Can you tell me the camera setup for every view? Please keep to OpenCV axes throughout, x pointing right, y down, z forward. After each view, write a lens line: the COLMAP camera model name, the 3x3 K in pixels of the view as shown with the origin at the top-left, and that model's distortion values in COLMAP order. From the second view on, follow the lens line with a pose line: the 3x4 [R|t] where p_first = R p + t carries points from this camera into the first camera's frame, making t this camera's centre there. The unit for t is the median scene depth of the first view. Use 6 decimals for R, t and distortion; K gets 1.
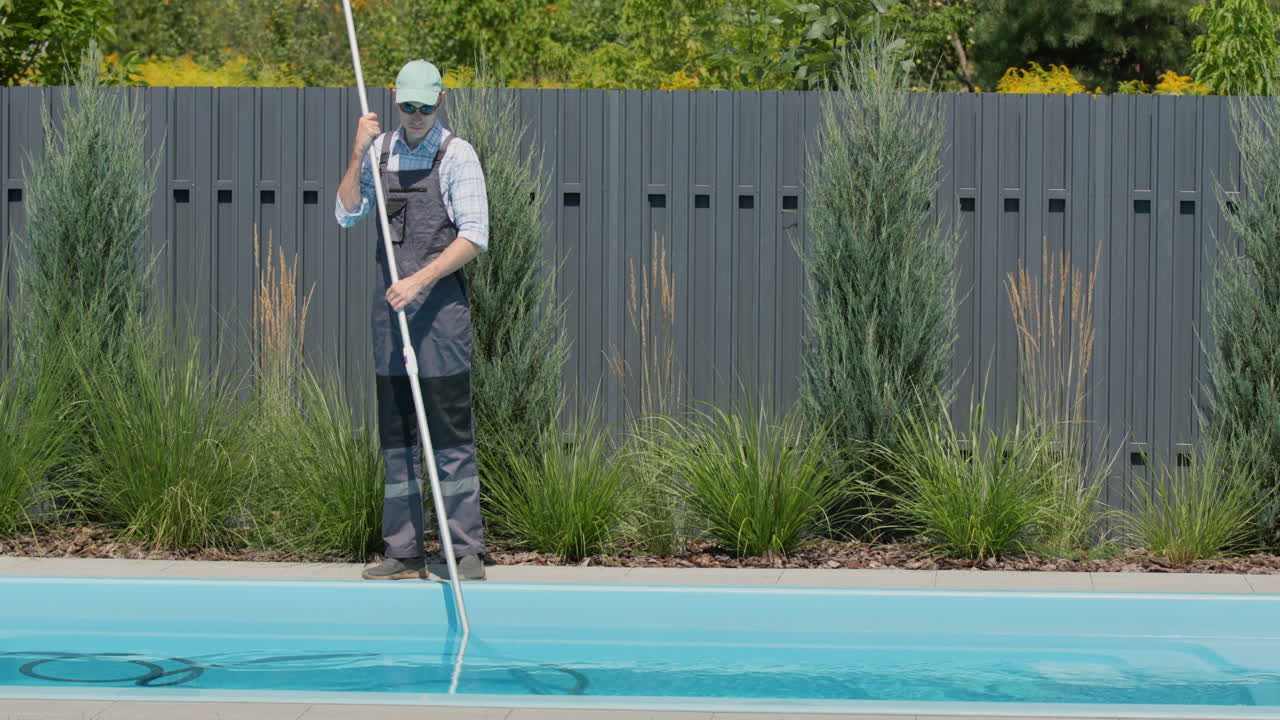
lens RADIAL K [[1082.7, 0, 639.9], [0, 1082.7, 362.0], [0, 0, 1]] dist [-0.009069, -0.002656]
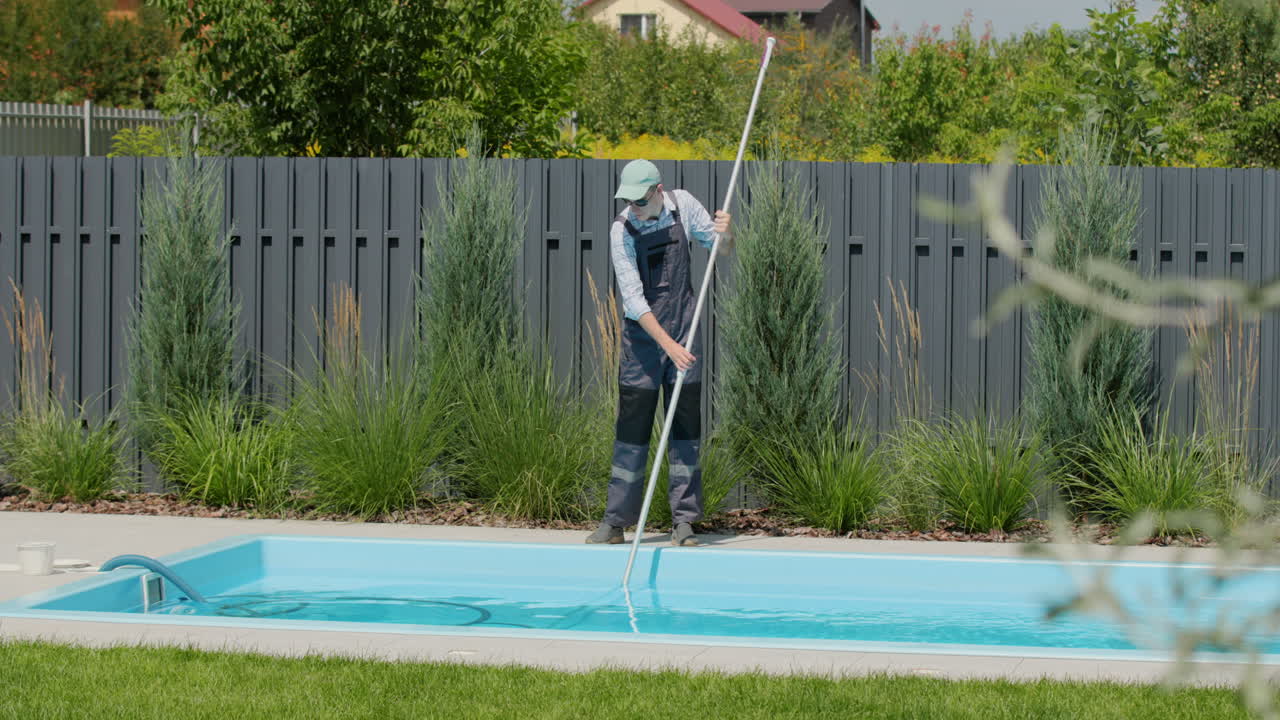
lens RADIAL K [[848.4, 0, 627.1], [0, 848.4, 388.3], [0, 0, 1]] dist [-0.017743, -0.013893]
pose [[0.999246, 0.011149, -0.037184, -0.279478], [-0.010460, 0.999771, 0.018665, -0.003281], [0.037383, -0.018262, 0.999134, 0.001292]]
